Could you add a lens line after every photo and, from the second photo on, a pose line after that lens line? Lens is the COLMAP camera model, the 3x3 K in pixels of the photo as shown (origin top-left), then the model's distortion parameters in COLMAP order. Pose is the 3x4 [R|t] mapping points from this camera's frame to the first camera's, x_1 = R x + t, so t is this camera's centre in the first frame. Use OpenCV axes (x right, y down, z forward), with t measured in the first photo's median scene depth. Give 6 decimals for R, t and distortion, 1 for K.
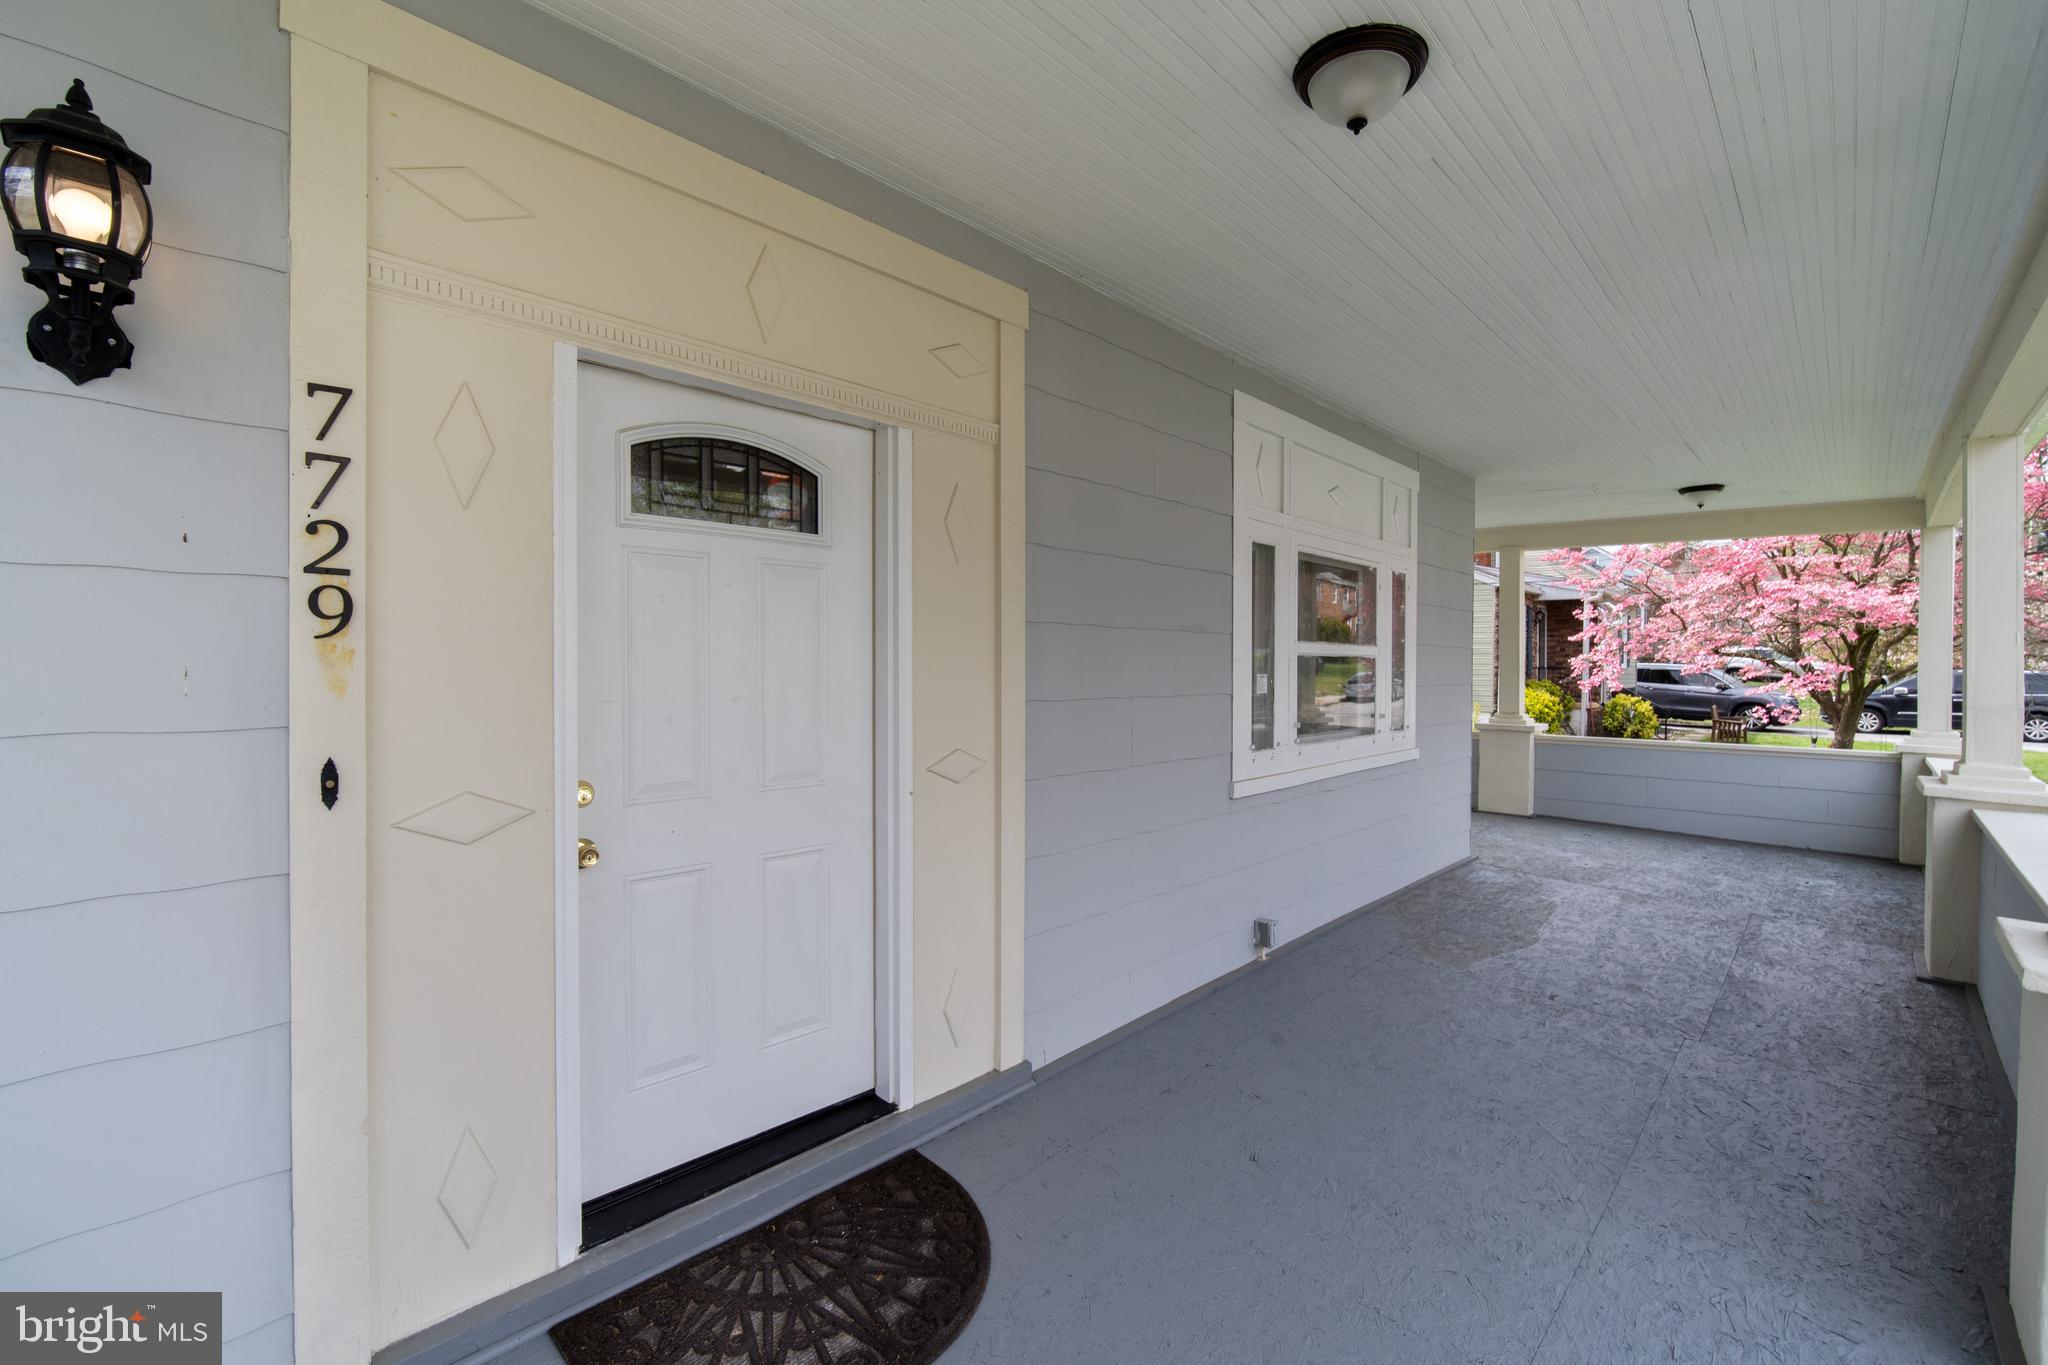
lens RADIAL K [[892.5, 0, 1024.0], [0, 892.5, 682.5], [0, 0, 1]] dist [-0.007462, 0.000274]
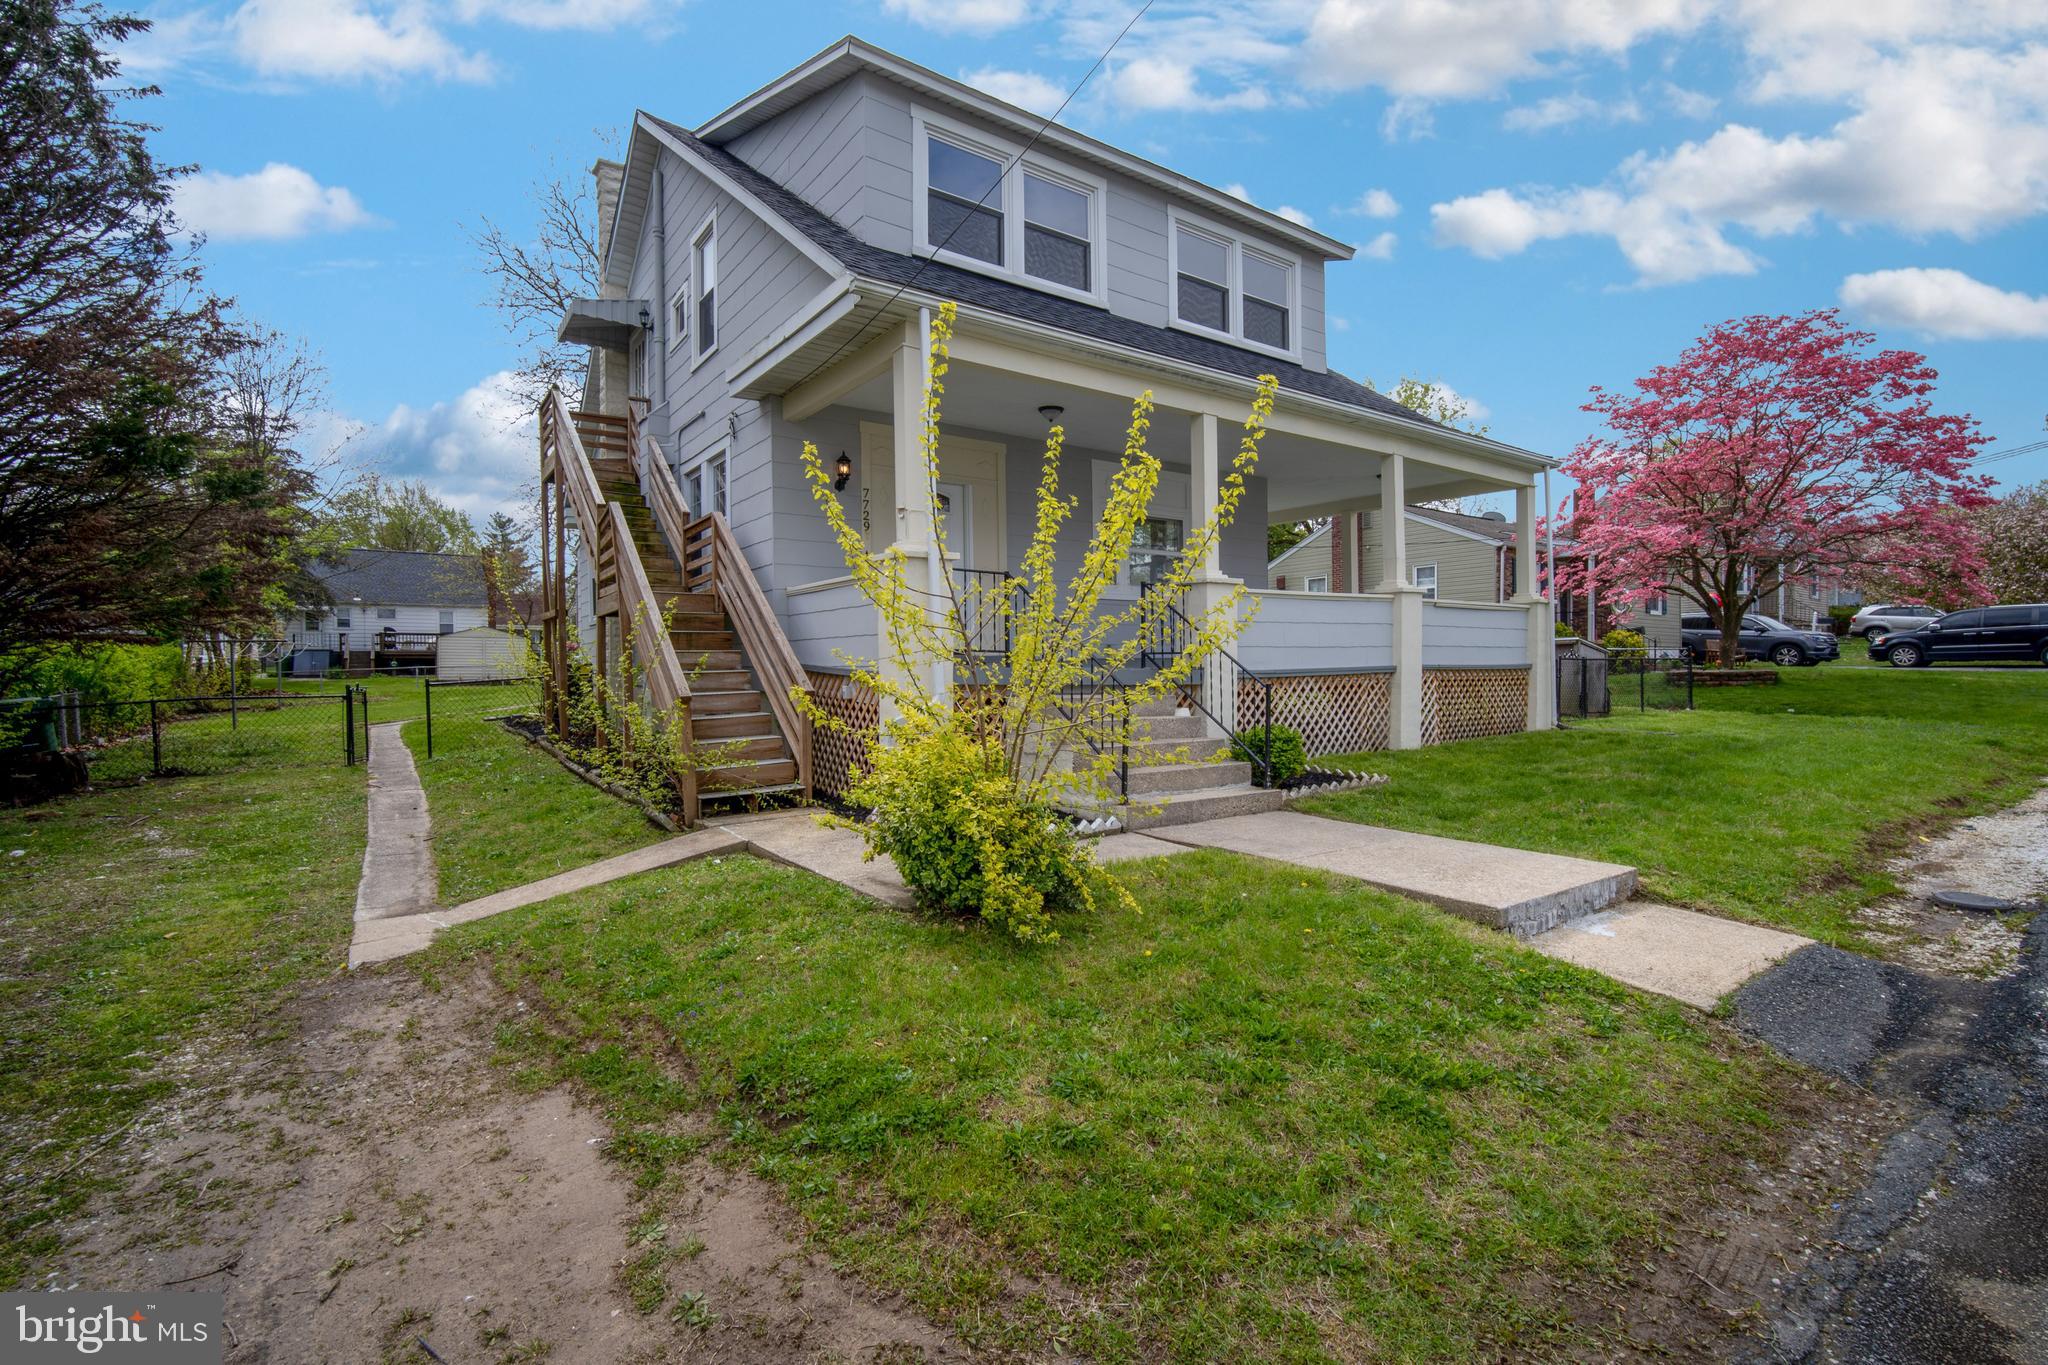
lens RADIAL K [[908.4, 0, 1024.0], [0, 908.4, 682.5], [0, 0, 1]] dist [-0.003878, -0.000081]
pose [[0.980198, -0.012224, -0.197640, 0.771165], [0.011988, 0.999925, -0.002391, 0.529918], [0.197654, -0.000025, 0.980272, -2.548962]]
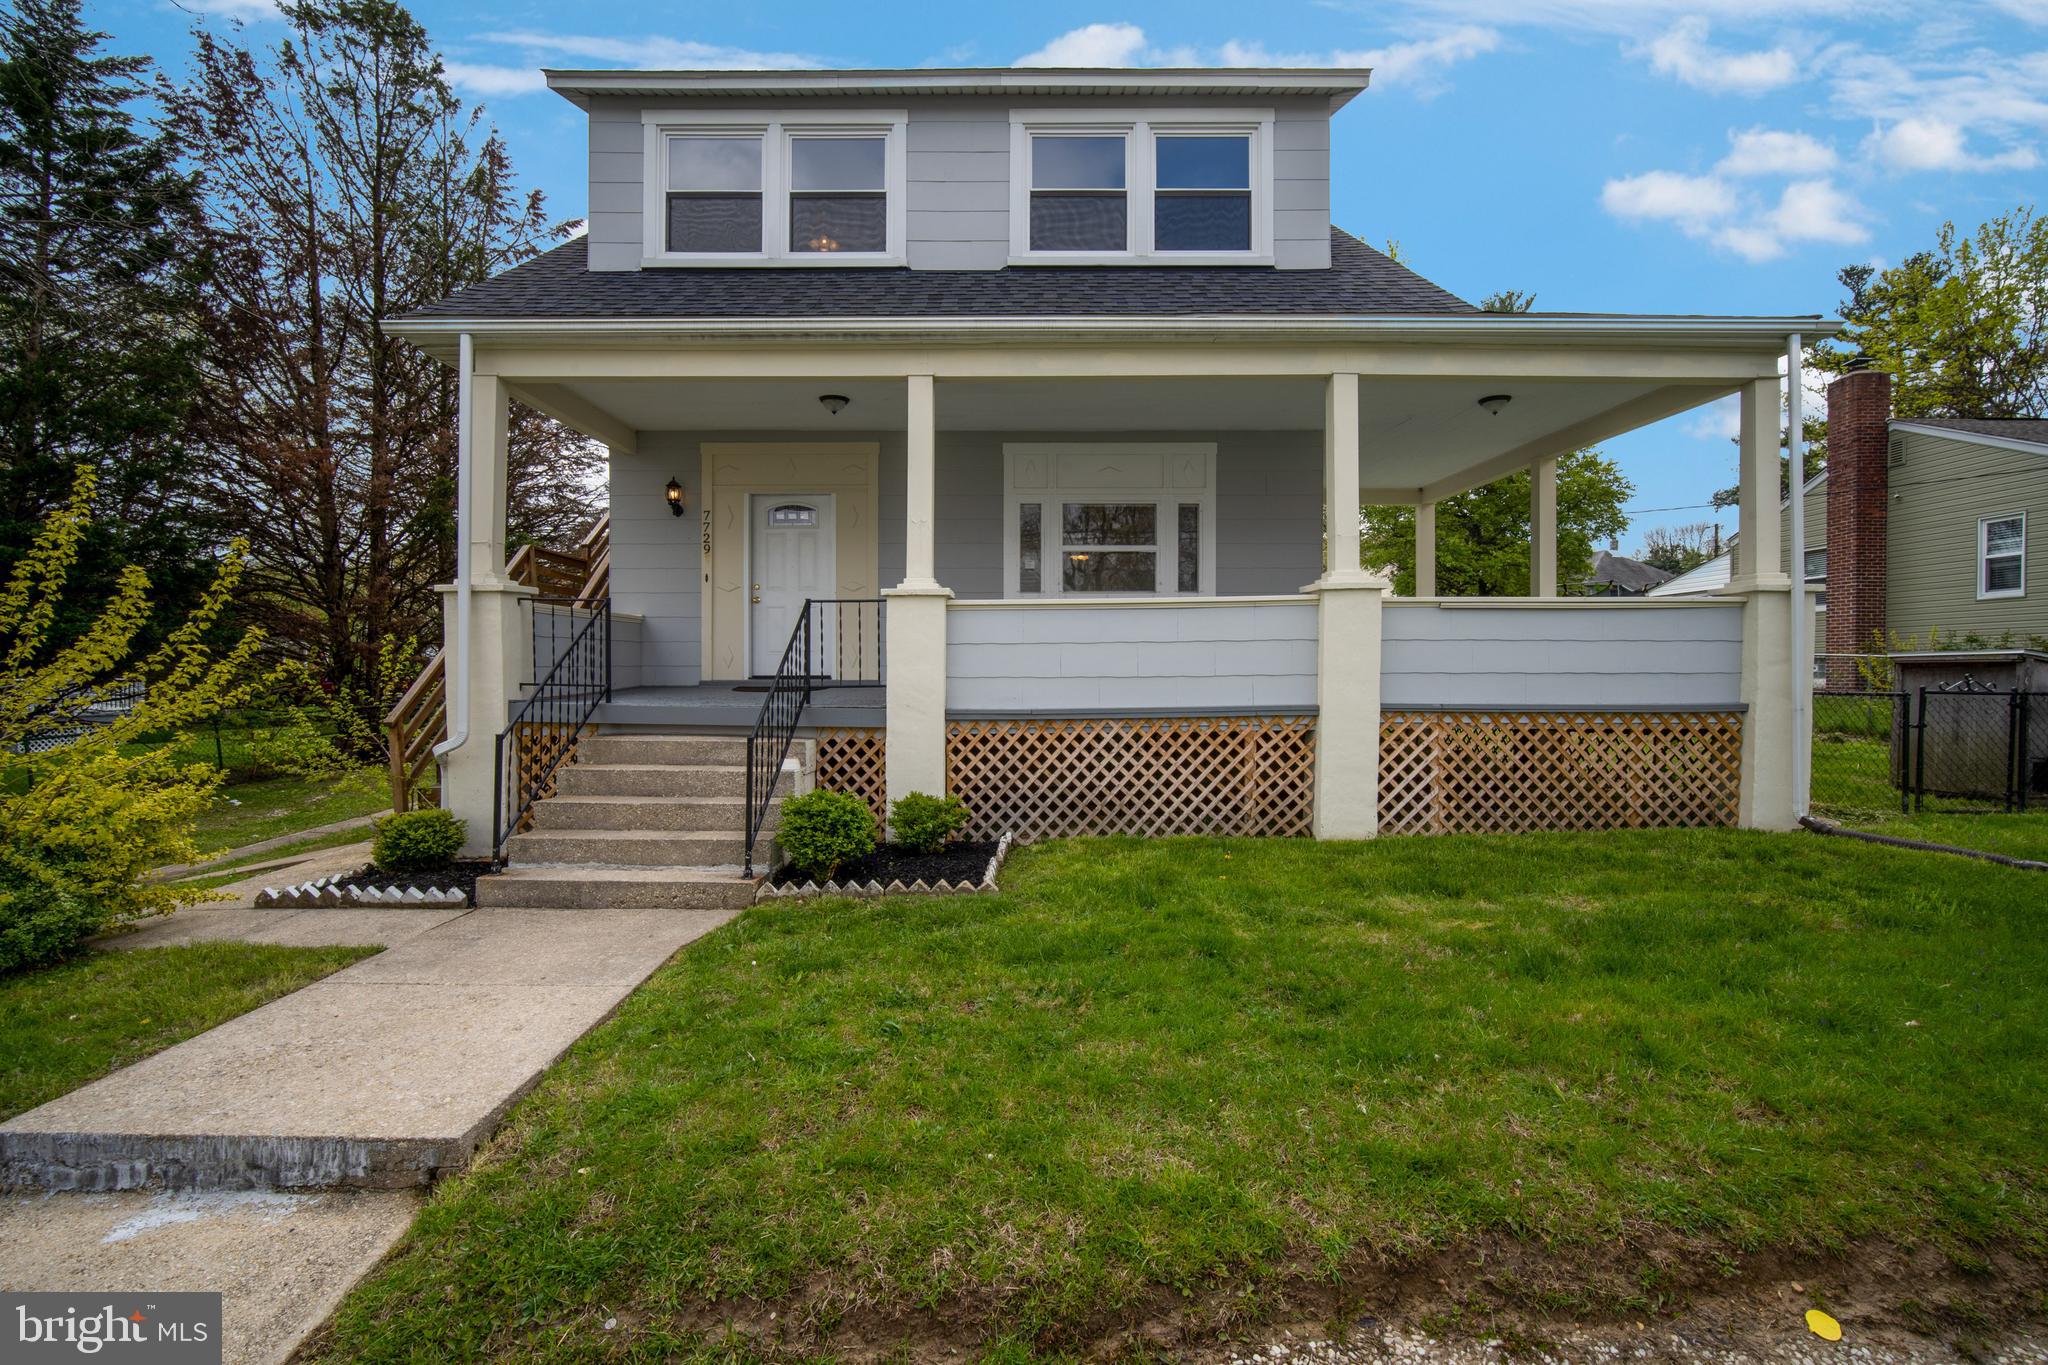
lens RADIAL K [[892.5, 0, 1024.0], [0, 892.5, 682.5], [0, 0, 1]] dist [-0.007462, 0.000274]
pose [[0.688053, 0.005605, -0.725639, 2.648242], [-0.007641, 0.999971, 0.000479, 0.418656], [0.725621, 0.005216, 0.688075, -0.820479]]
